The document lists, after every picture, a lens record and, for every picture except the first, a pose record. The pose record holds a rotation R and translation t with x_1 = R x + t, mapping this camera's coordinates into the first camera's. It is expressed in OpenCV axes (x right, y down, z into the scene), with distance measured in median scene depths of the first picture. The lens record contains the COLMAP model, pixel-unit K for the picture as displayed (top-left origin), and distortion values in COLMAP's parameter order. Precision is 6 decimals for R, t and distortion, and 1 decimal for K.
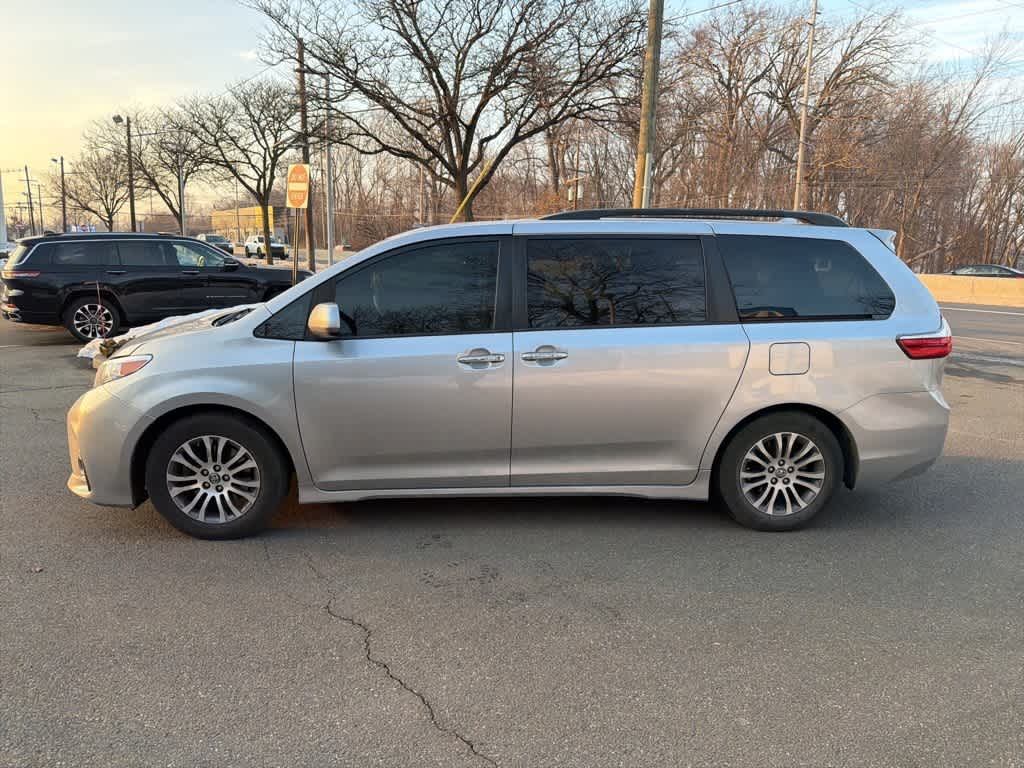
lens RADIAL K [[725.1, 0, 512.0], [0, 725.1, 384.0], [0, 0, 1]] dist [0.051427, -0.068199]
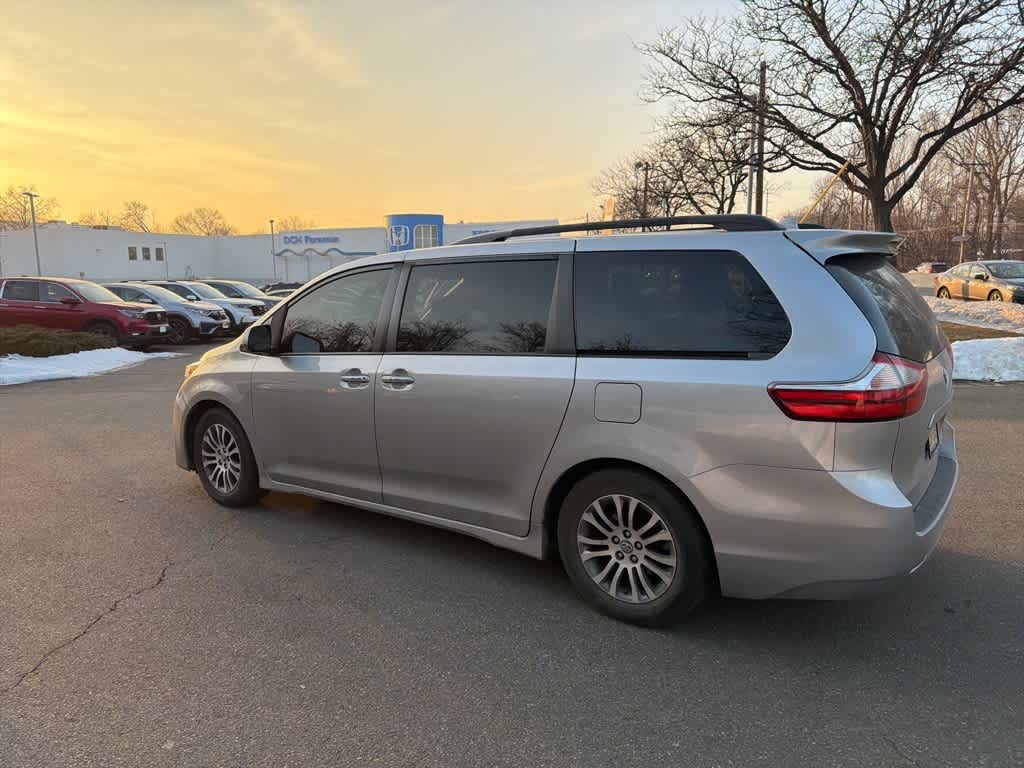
lens RADIAL K [[725.1, 0, 512.0], [0, 725.1, 384.0], [0, 0, 1]] dist [0.051427, -0.068199]
pose [[0.758332, 0.064631, -0.648656, 0.774220], [-0.086903, 0.996214, -0.002337, -0.041071], [0.646050, 0.058142, 0.761078, 0.310800]]
